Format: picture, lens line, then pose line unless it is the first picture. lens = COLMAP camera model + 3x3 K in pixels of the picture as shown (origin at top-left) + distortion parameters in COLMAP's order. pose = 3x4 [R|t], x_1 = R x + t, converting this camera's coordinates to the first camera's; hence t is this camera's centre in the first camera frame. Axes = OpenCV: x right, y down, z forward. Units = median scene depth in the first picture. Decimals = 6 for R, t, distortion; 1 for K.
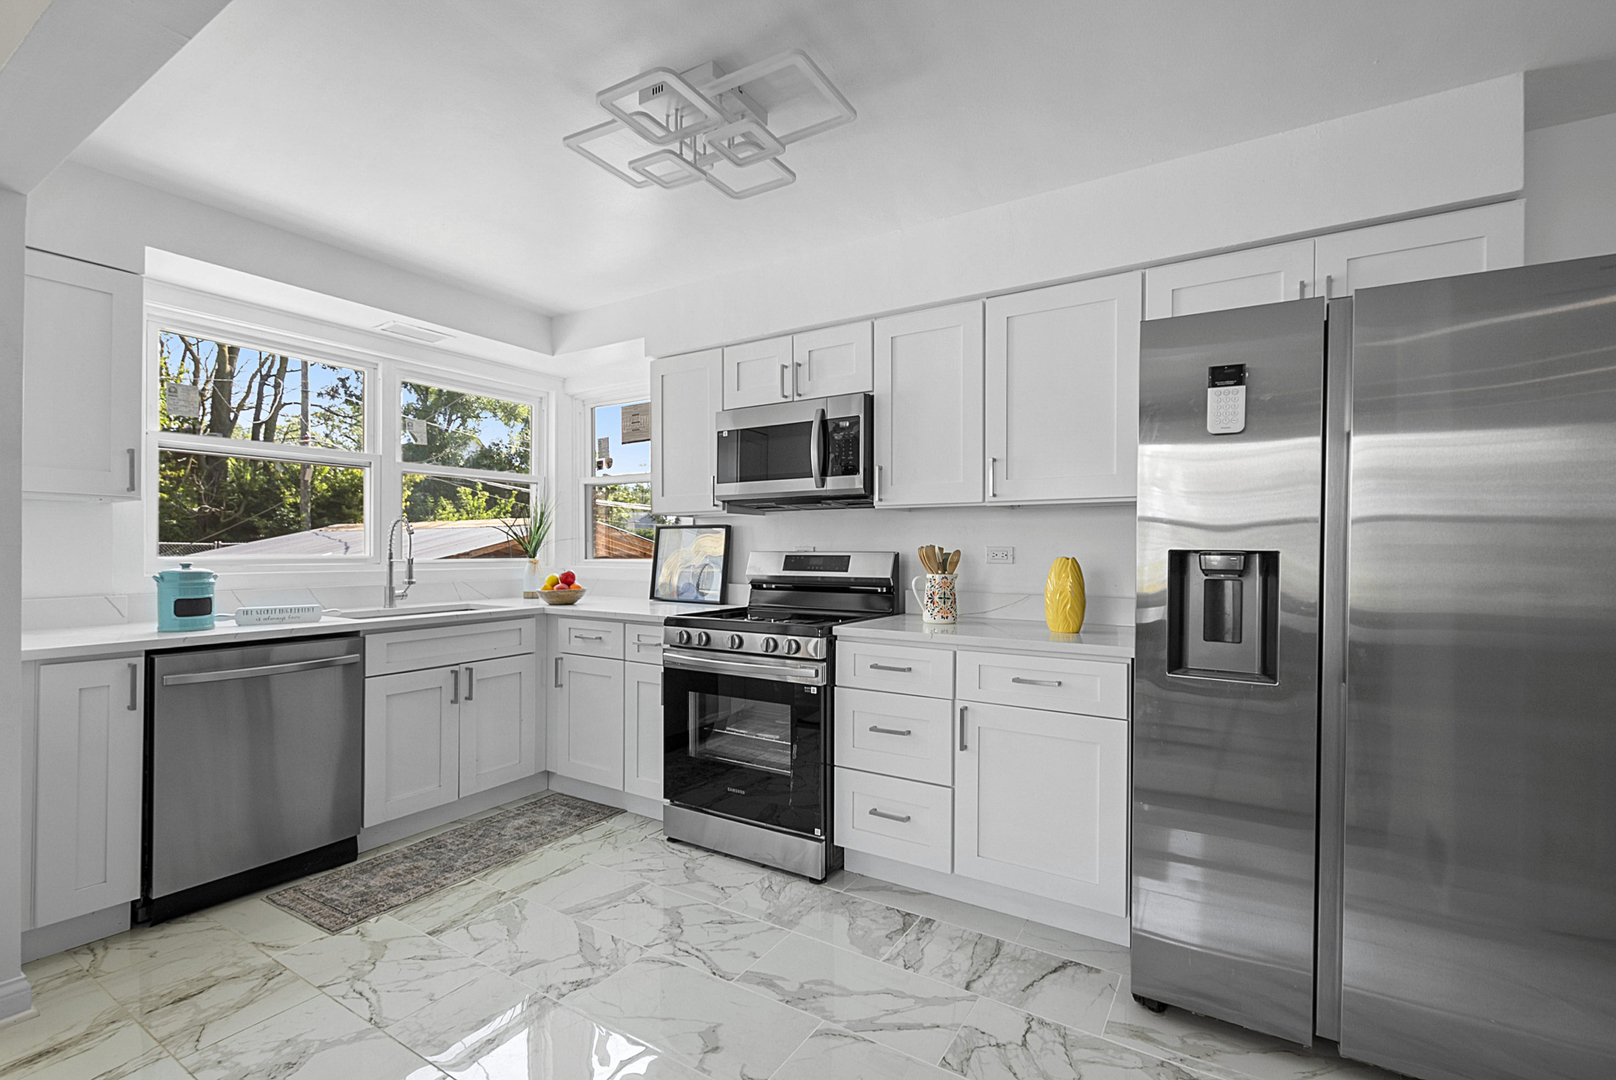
lens RADIAL K [[716.0, 0, 819.8], [0, 716.0, 547.9], [0, 0, 1]] dist [0.001299, -0.001026]
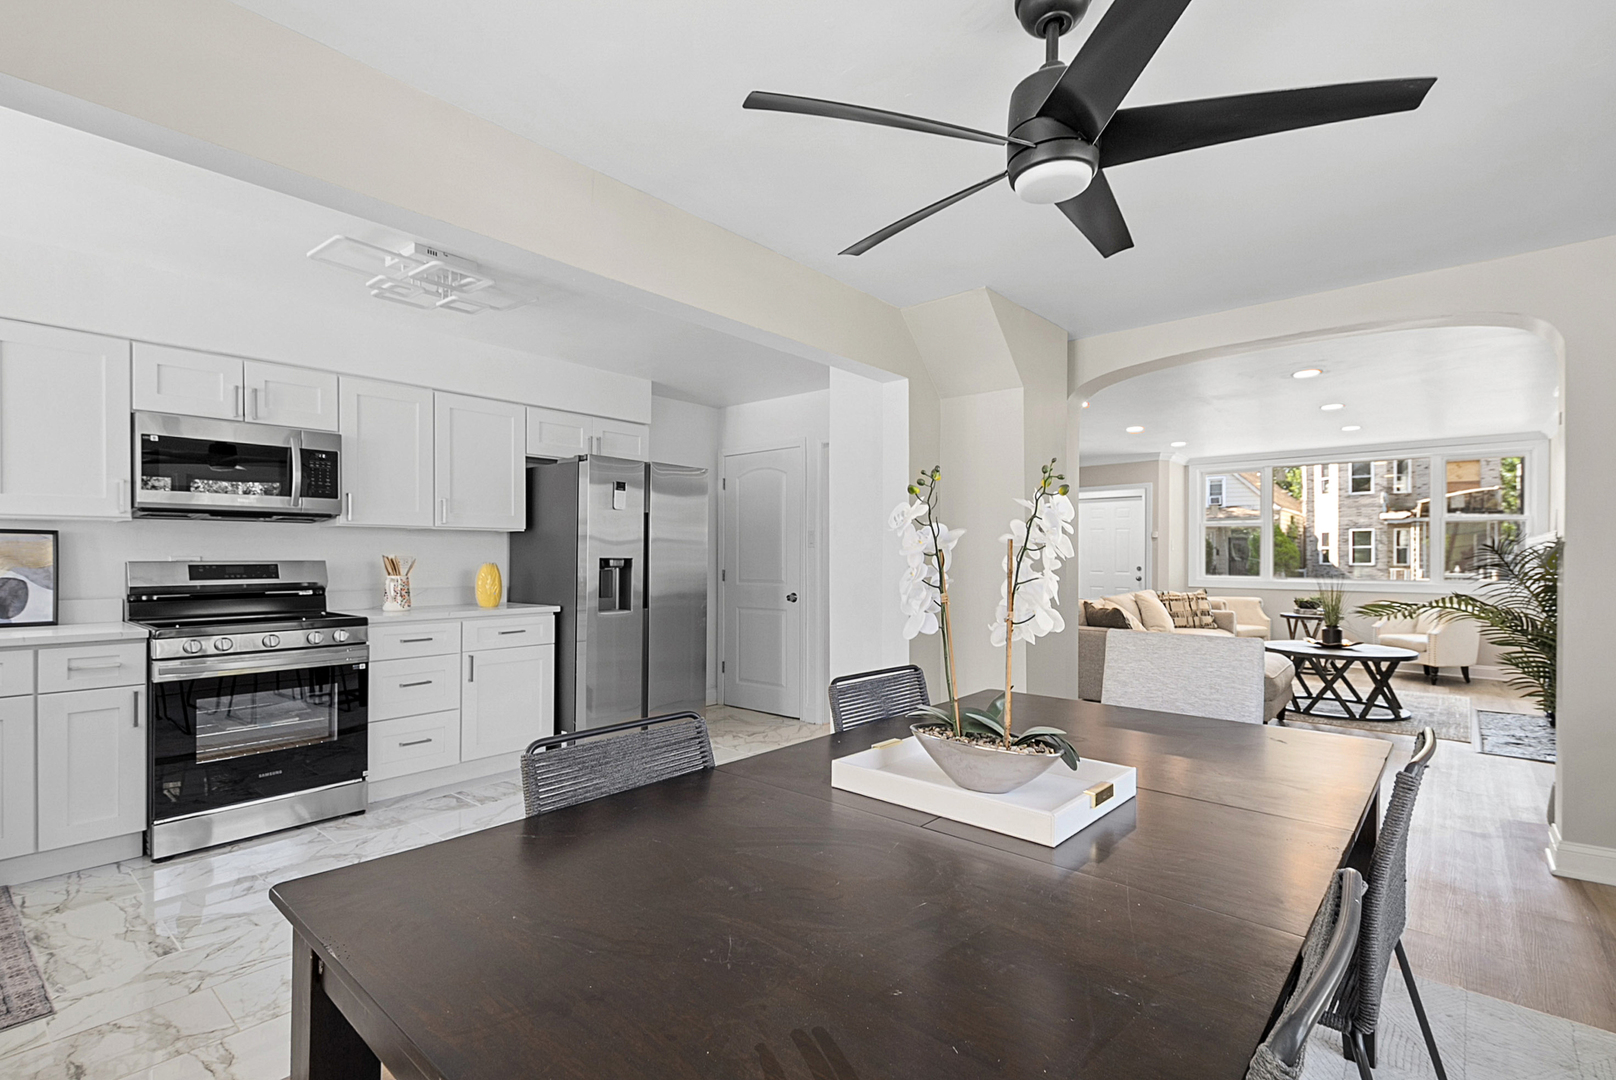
lens RADIAL K [[741.5, 0, 812.8], [0, 741.5, 554.5], [0, 0, 1]] dist [0.007114, -0.000488]
pose [[0.151138, 0.000853, 0.988512, -1.153951], [0.000058, 1.000000, -0.000872, -0.003852], [-0.988513, 0.000189, 0.151138, -0.018818]]
